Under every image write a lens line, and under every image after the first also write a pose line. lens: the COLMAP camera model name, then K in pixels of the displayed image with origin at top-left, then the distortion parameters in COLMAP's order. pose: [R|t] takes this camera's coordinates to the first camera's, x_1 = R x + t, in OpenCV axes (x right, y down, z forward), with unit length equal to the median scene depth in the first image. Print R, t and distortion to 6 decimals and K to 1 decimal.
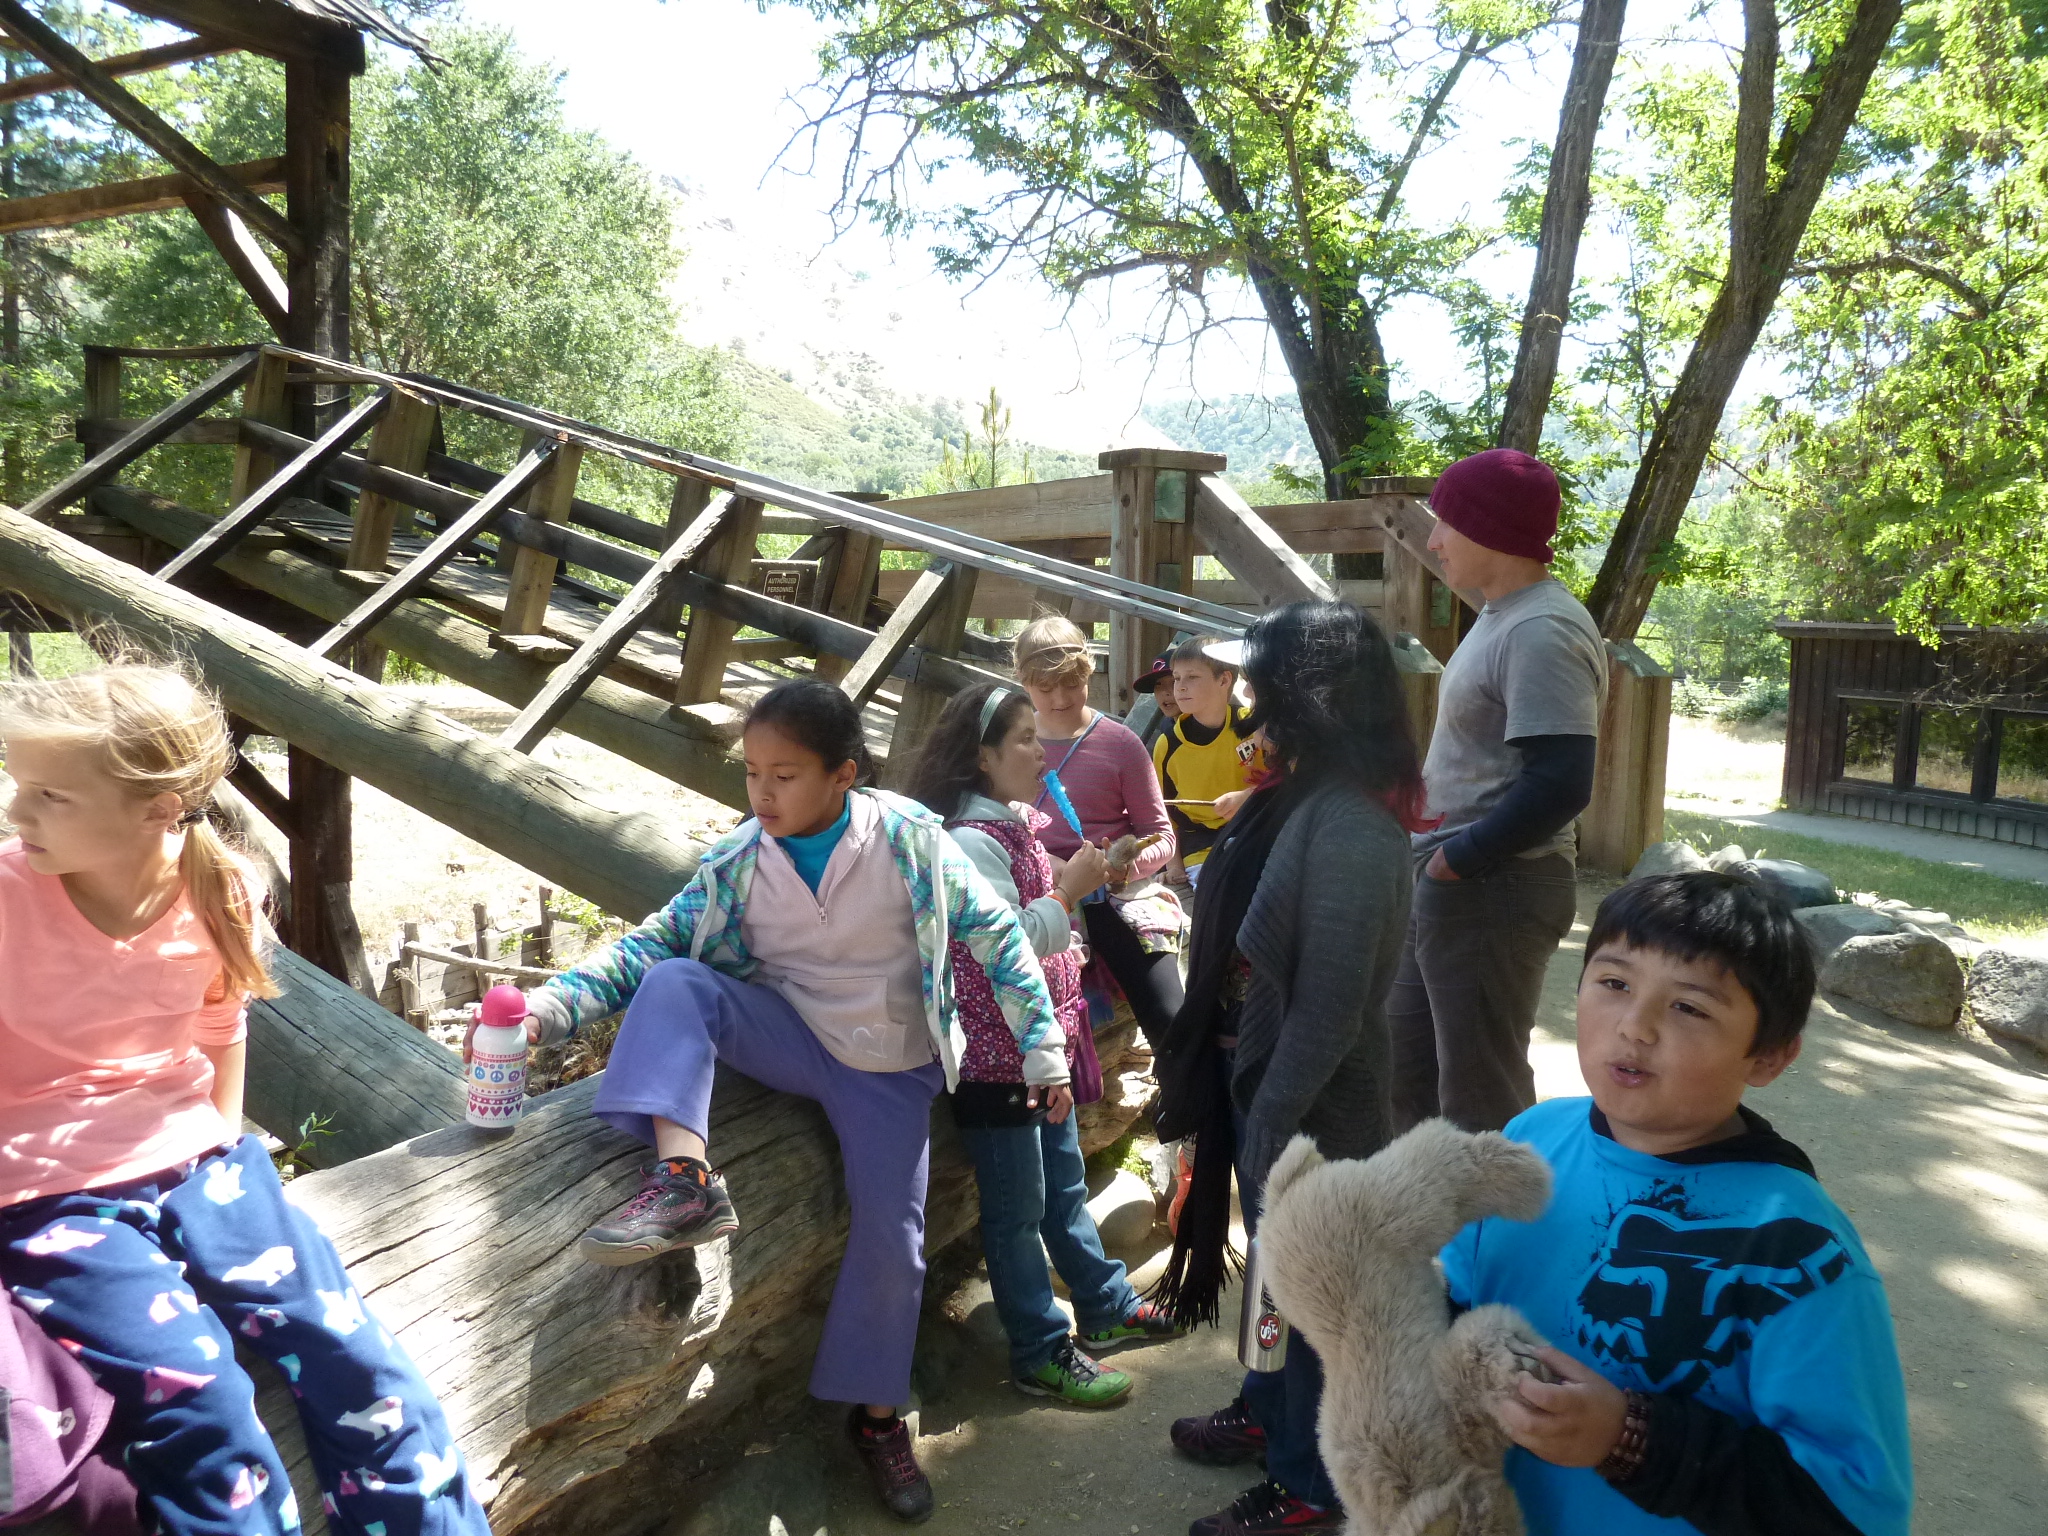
lens RADIAL K [[1488.0, 0, 1019.6], [0, 1488.0, 755.0], [0, 0, 1]] dist [-0.056245, -0.000414]
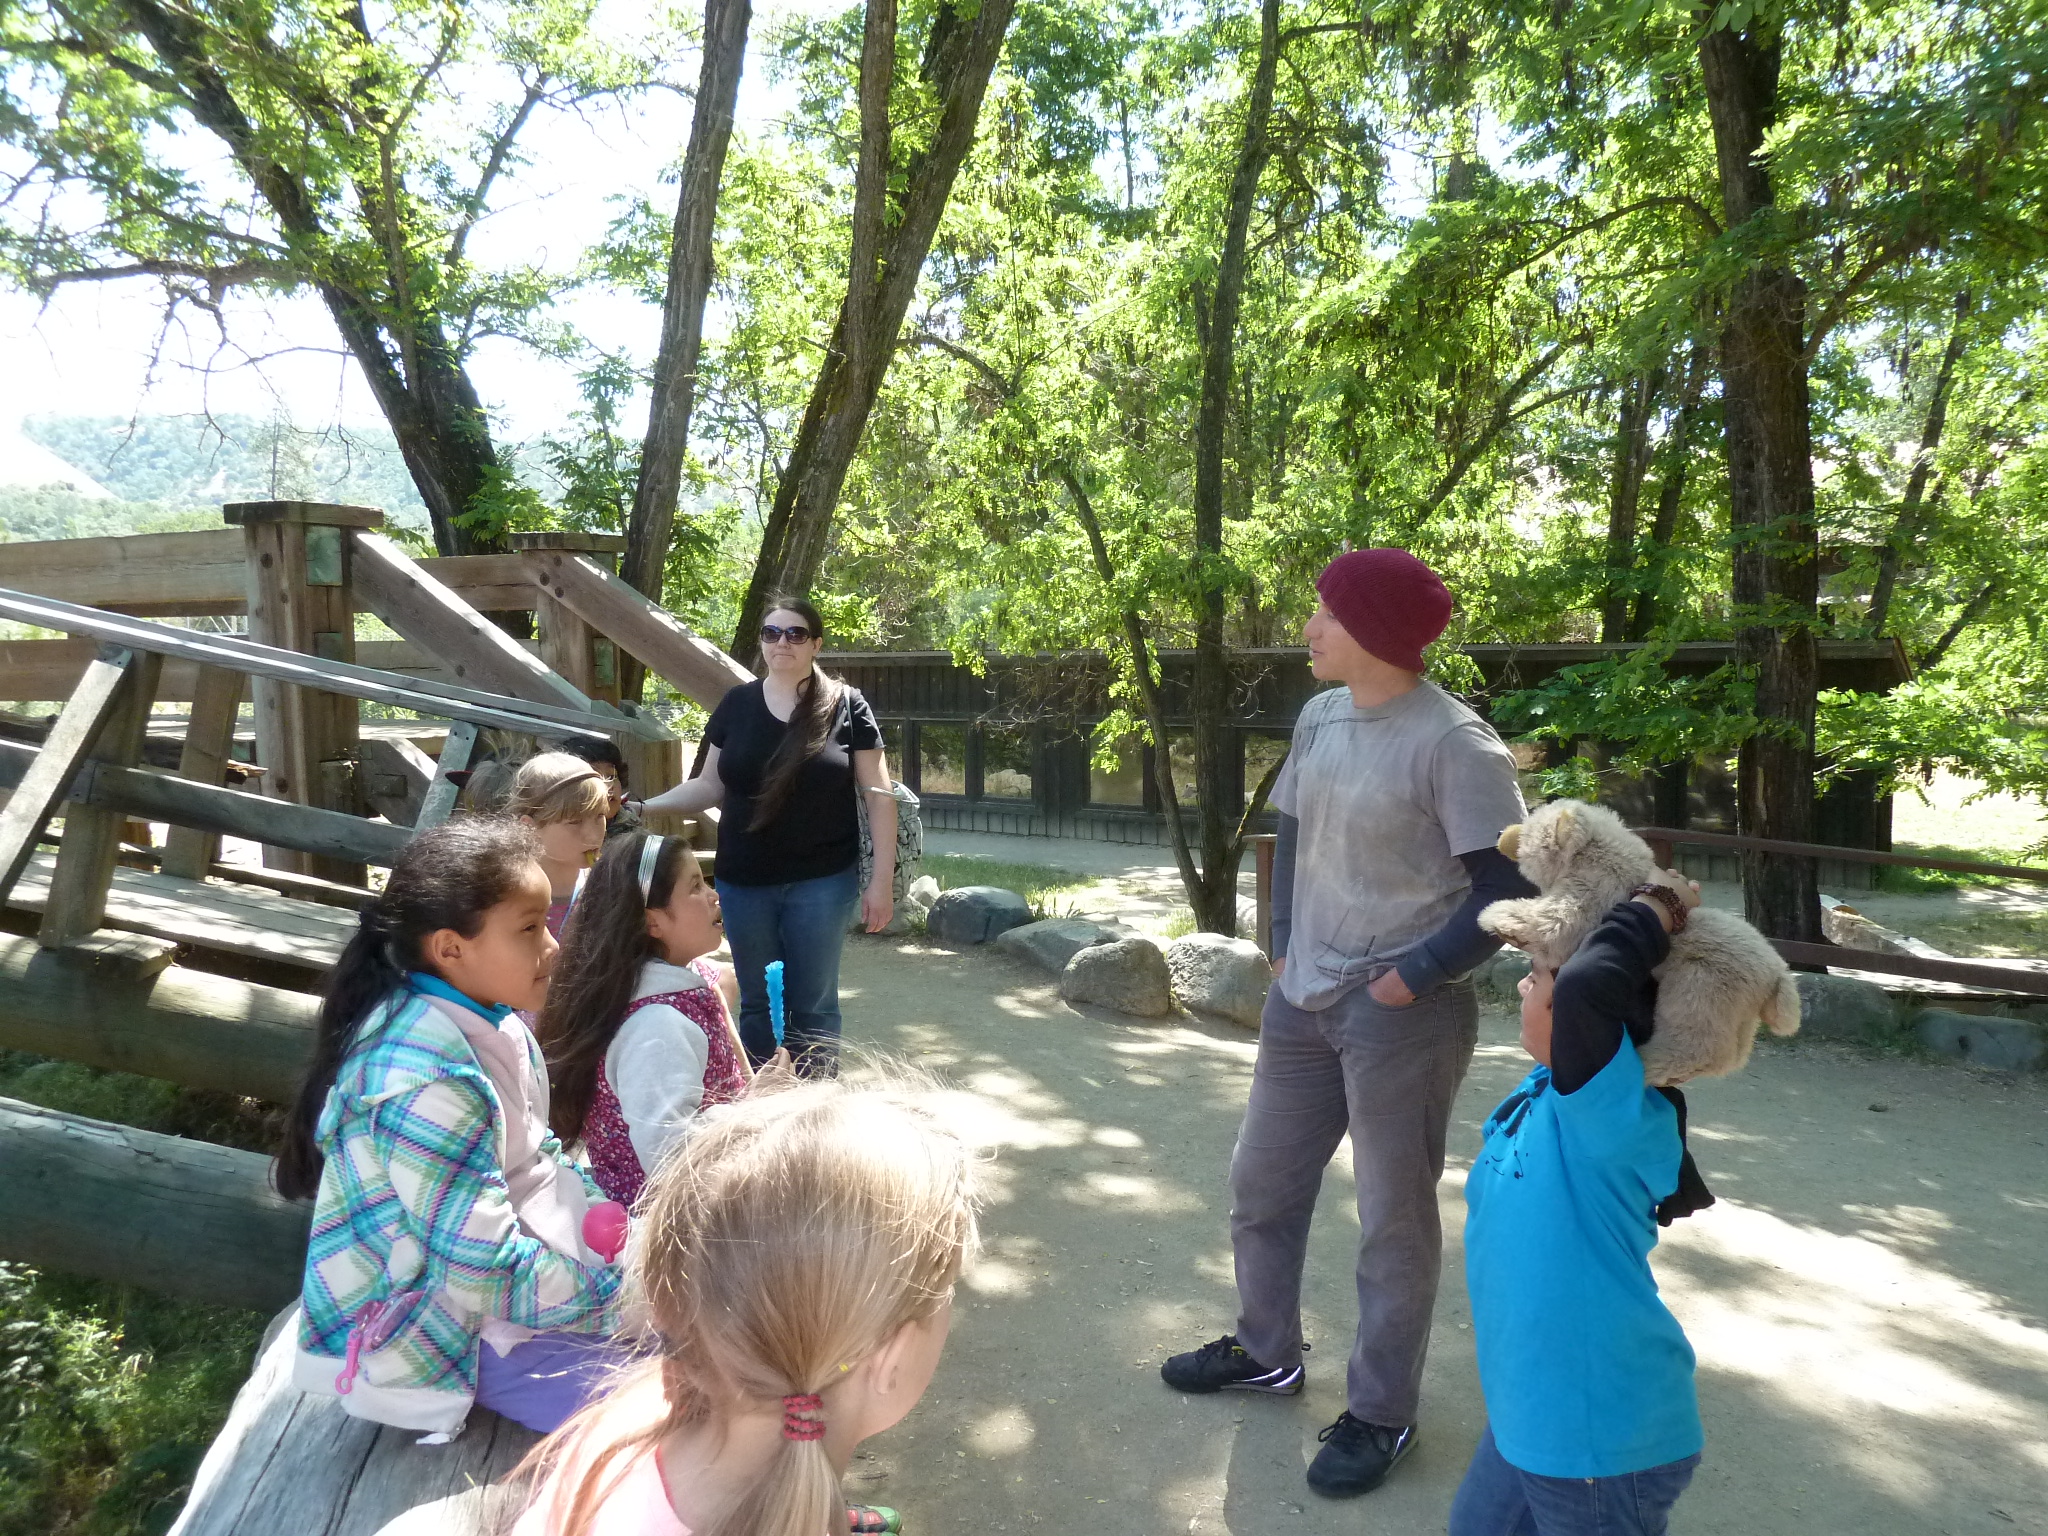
lens RADIAL K [[1488.0, 0, 1019.6], [0, 1488.0, 755.0], [0, 0, 1]] dist [-0.056245, -0.000414]
pose [[0.787193, -0.075983, 0.612007, -0.093380], [0.088885, 0.995998, 0.009329, -0.023240], [-0.610267, 0.047054, 0.790797, 0.056038]]
